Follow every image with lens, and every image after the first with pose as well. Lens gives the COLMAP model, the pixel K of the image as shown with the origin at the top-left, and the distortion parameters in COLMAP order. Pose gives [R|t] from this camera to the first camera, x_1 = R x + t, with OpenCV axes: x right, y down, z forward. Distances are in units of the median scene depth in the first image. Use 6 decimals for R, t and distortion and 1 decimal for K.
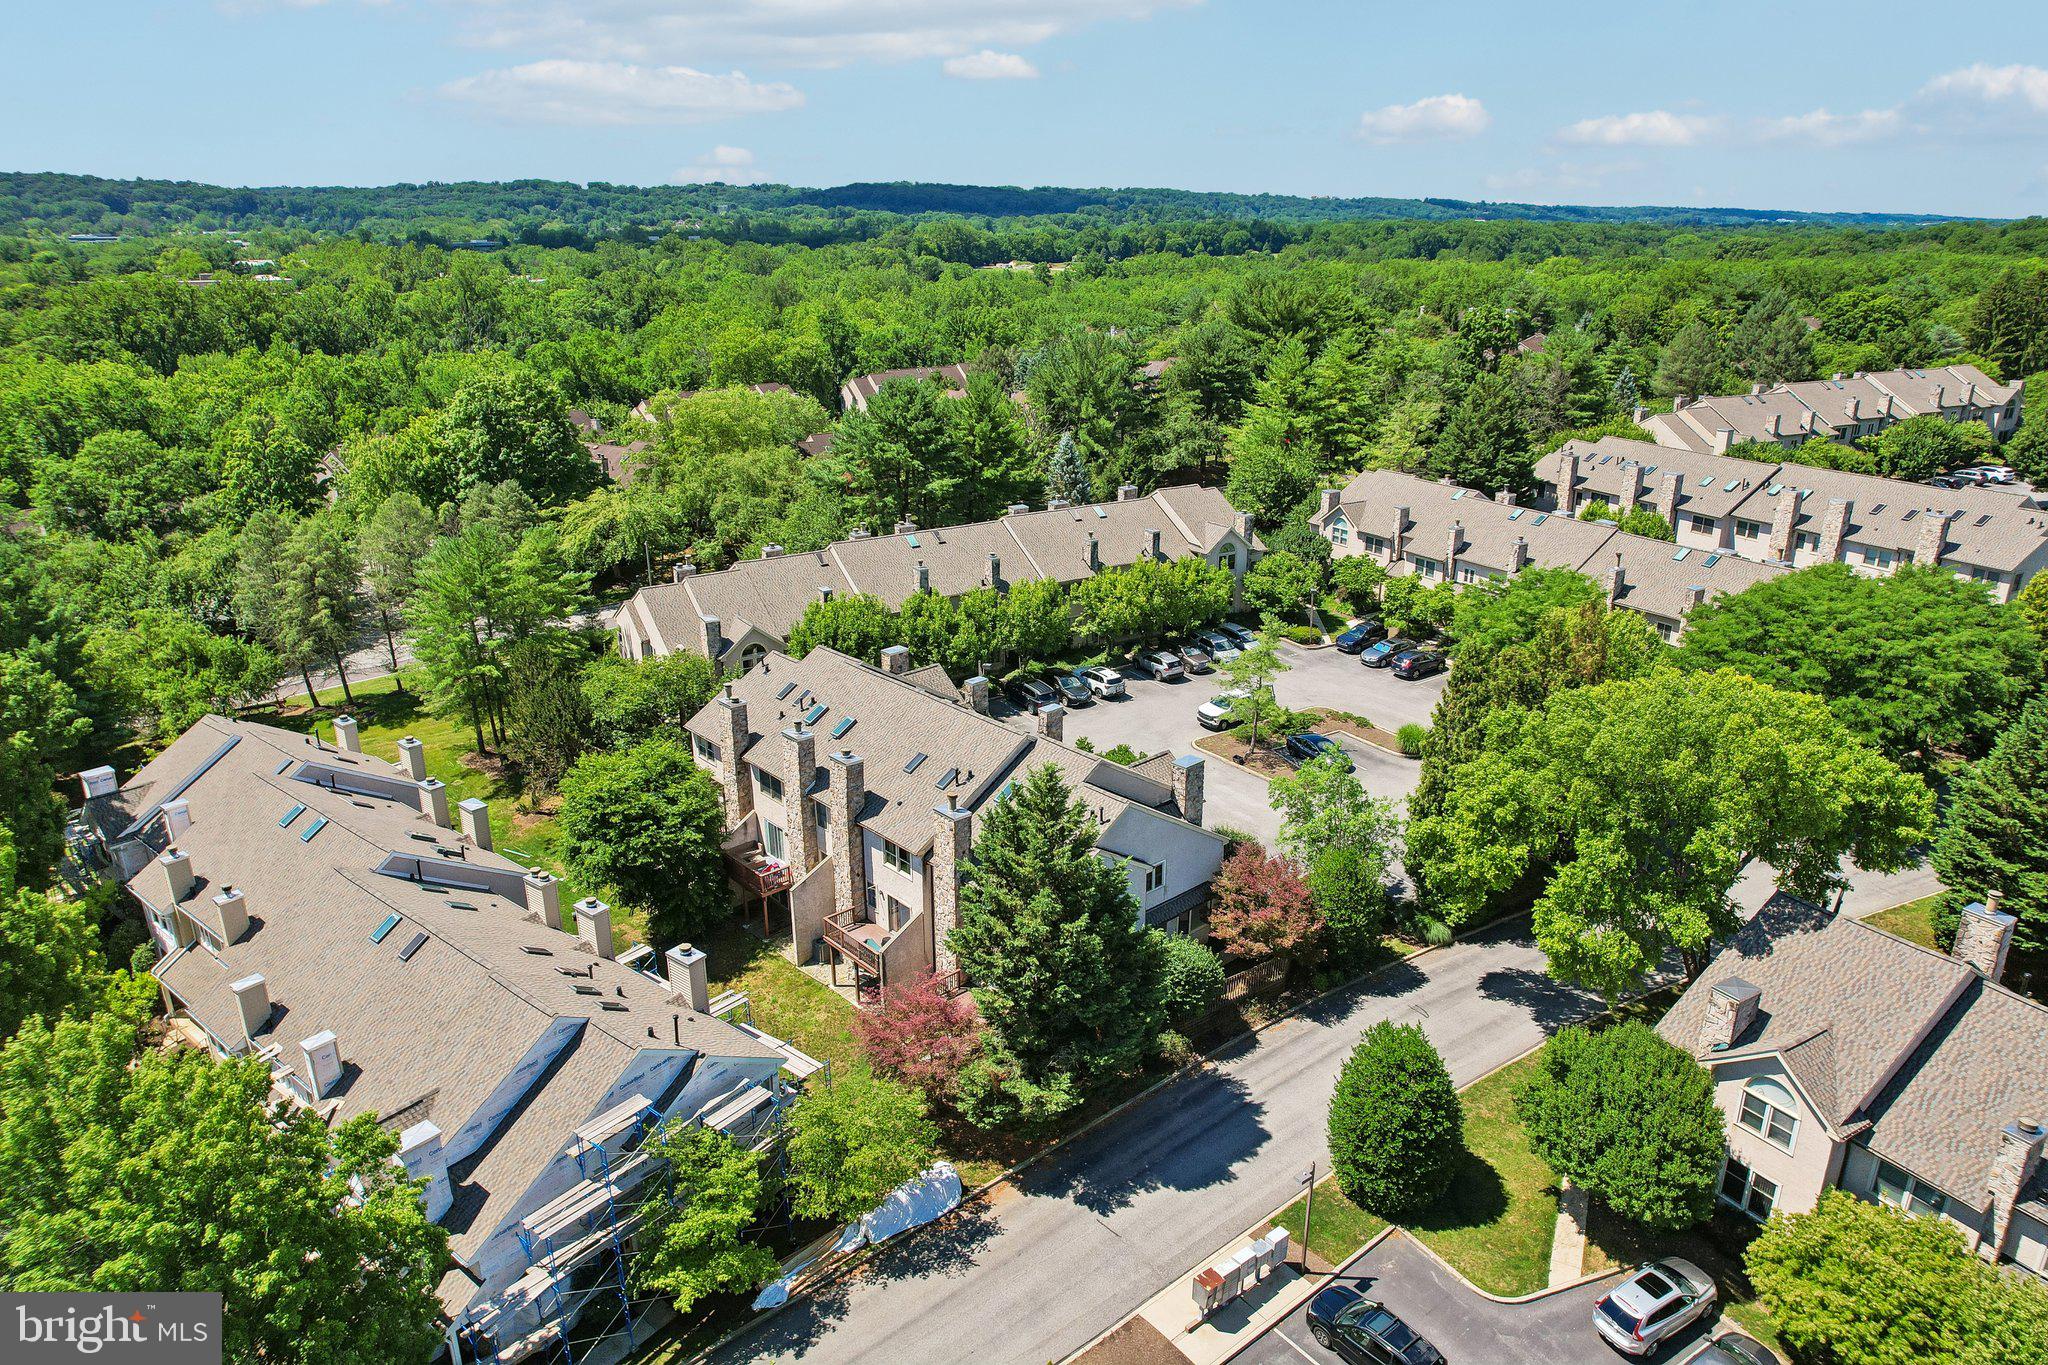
lens RADIAL K [[1298.5, 0, 1024.0], [0, 1298.5, 682.5], [0, 0, 1]] dist [-0.074003, 0.061354]
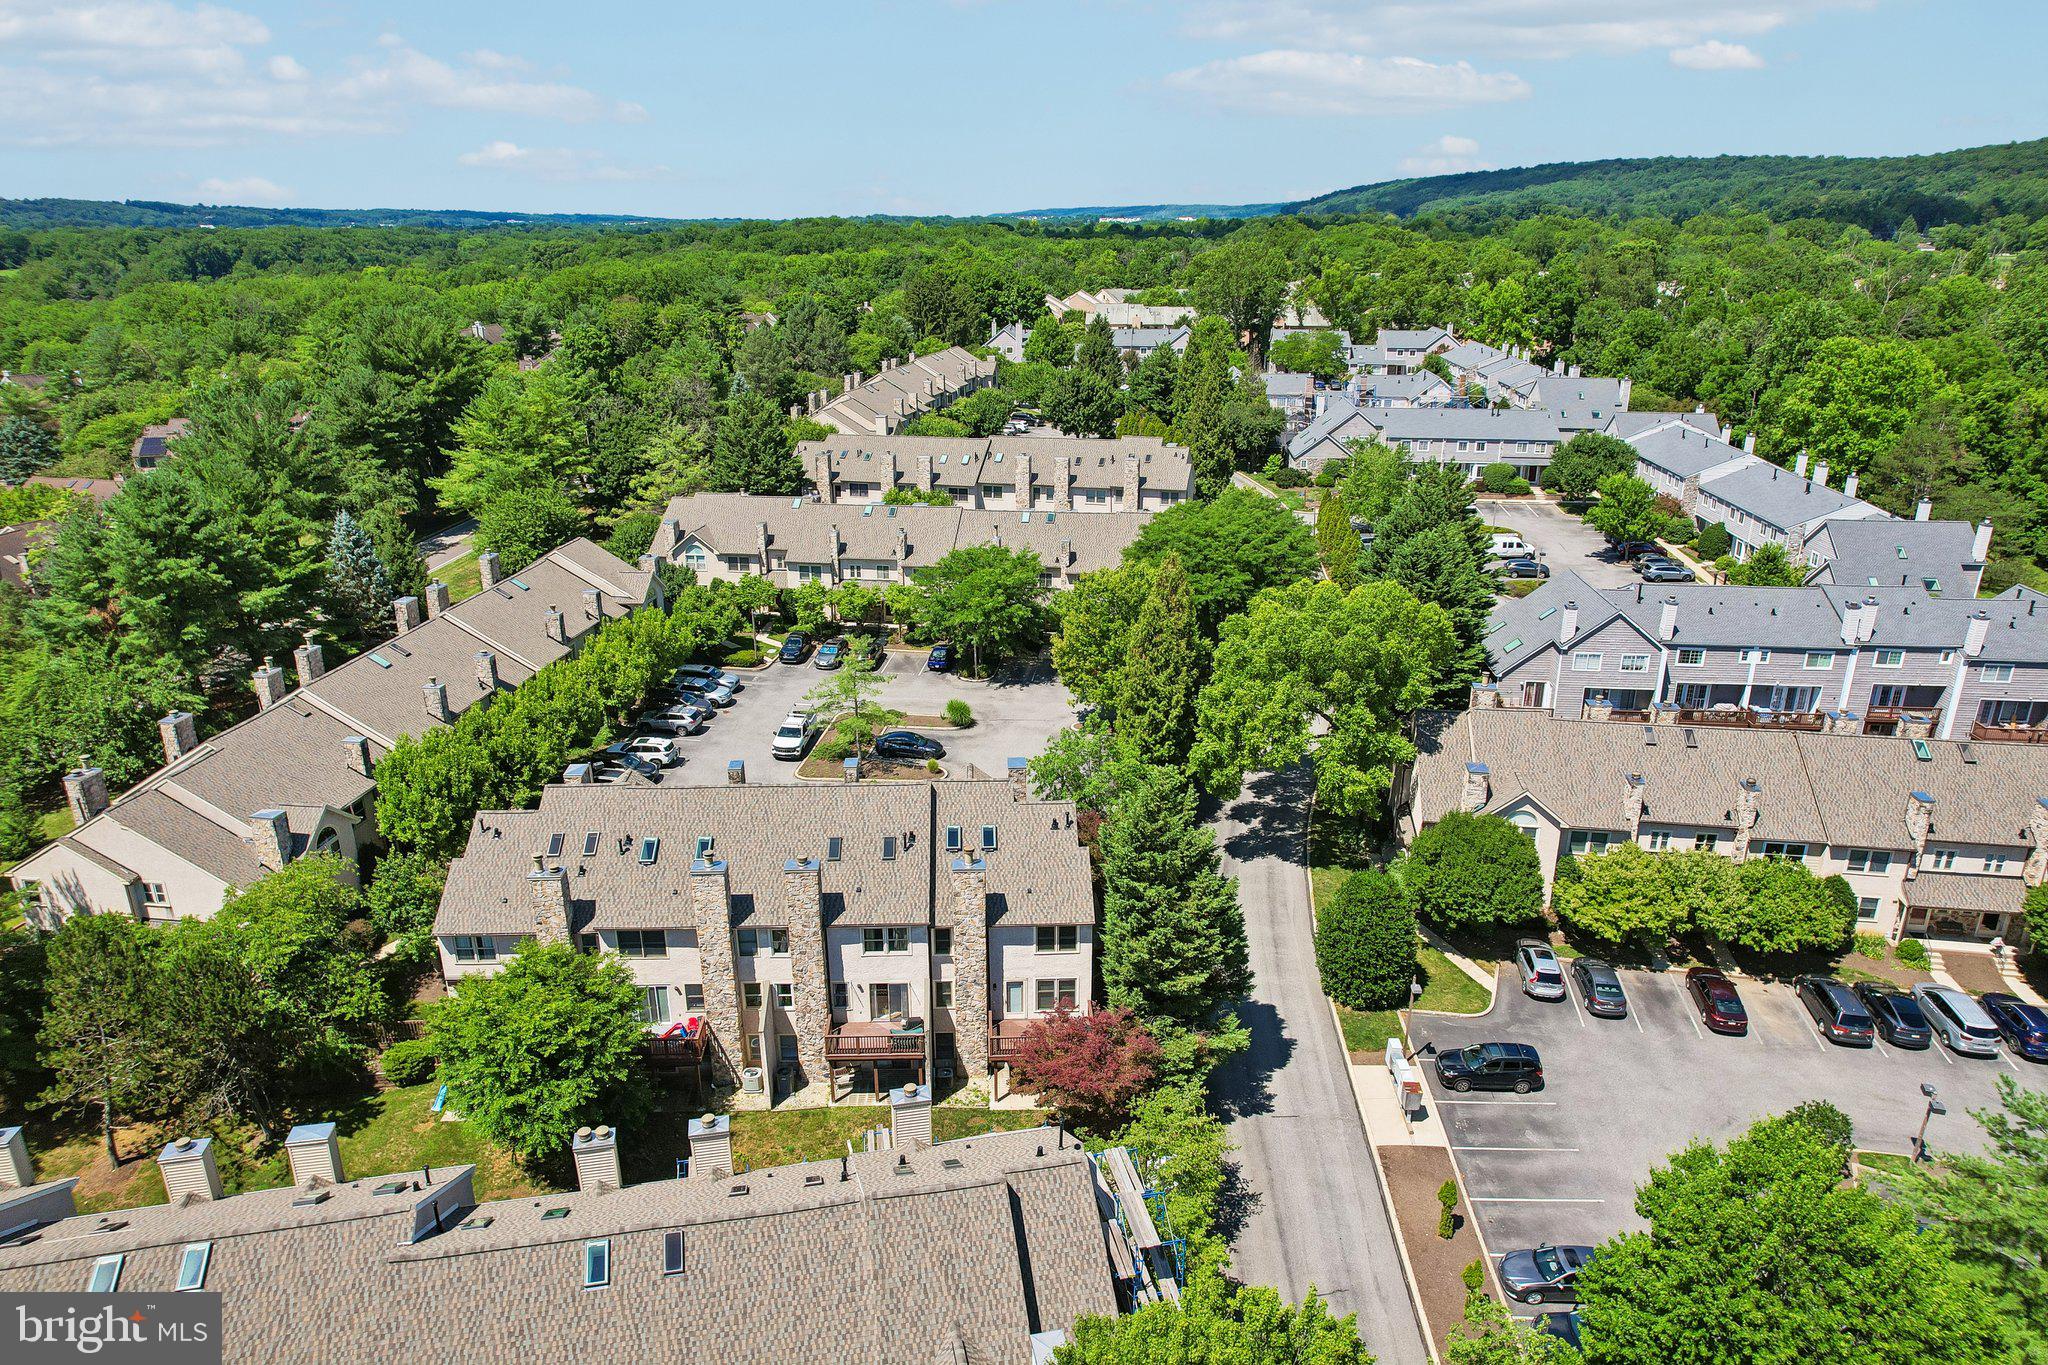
lens RADIAL K [[1298.5, 0, 1024.0], [0, 1298.5, 682.5], [0, 0, 1]] dist [-0.074003, 0.061354]
pose [[0.644759, -0.255736, 0.720337, -0.414474], [0.256984, 0.960041, 0.110815, -0.080818], [-0.719892, 0.113666, 0.684715, 0.140710]]
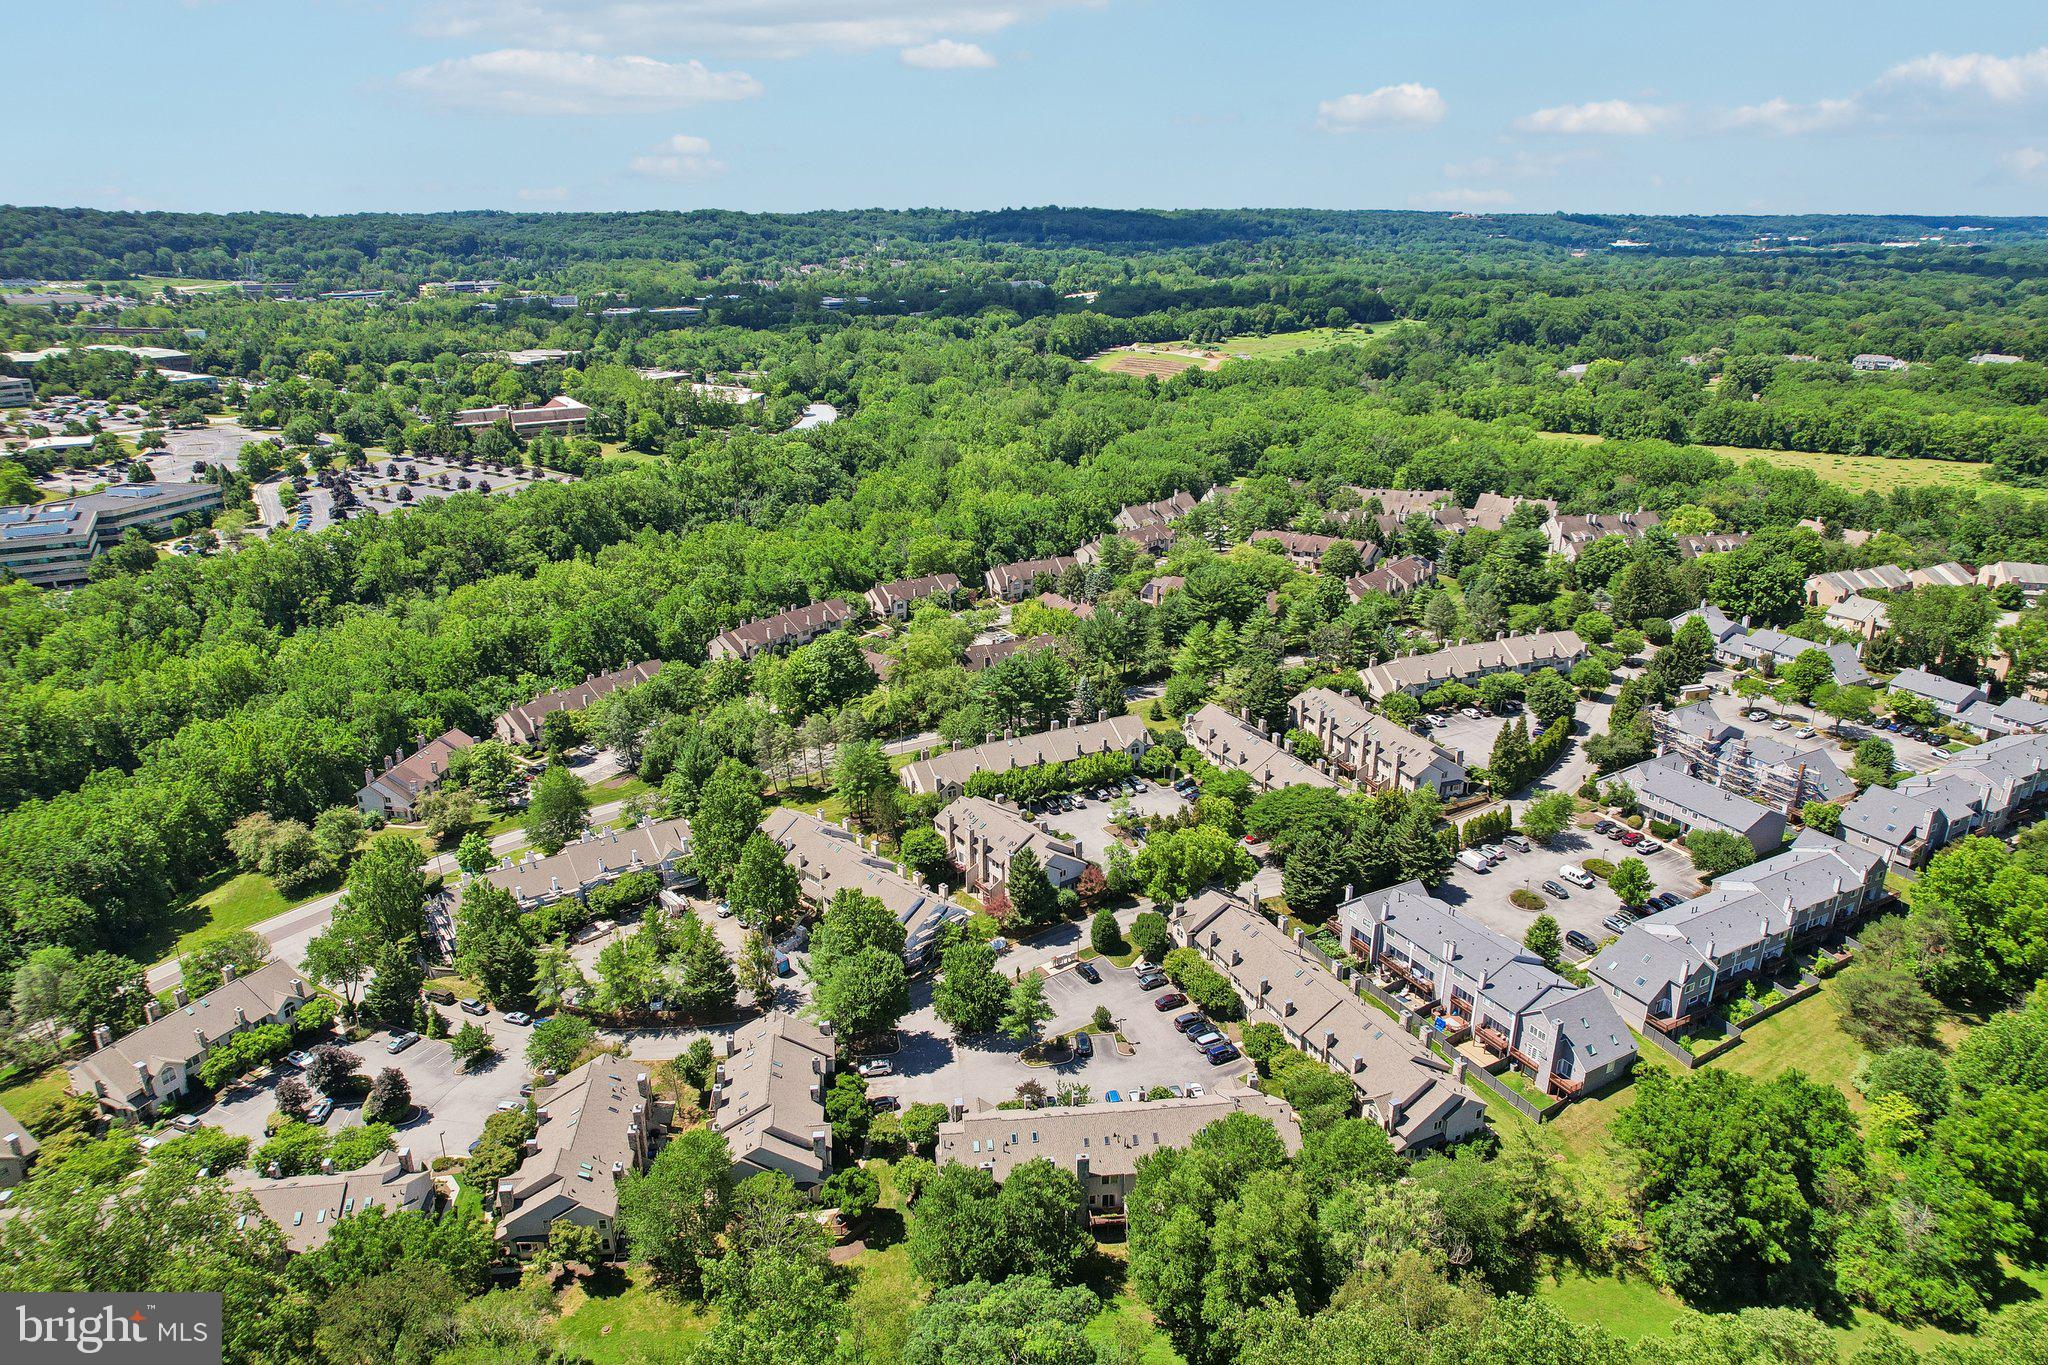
lens RADIAL K [[1298.5, 0, 1024.0], [0, 1298.5, 682.5], [0, 0, 1]] dist [-0.074003, 0.061354]
pose [[0.994031, 0.037394, -0.102490, 0.211676], [-0.036732, 0.999290, 0.008336, -0.258319], [0.102729, -0.004521, 0.994699, -1.651954]]
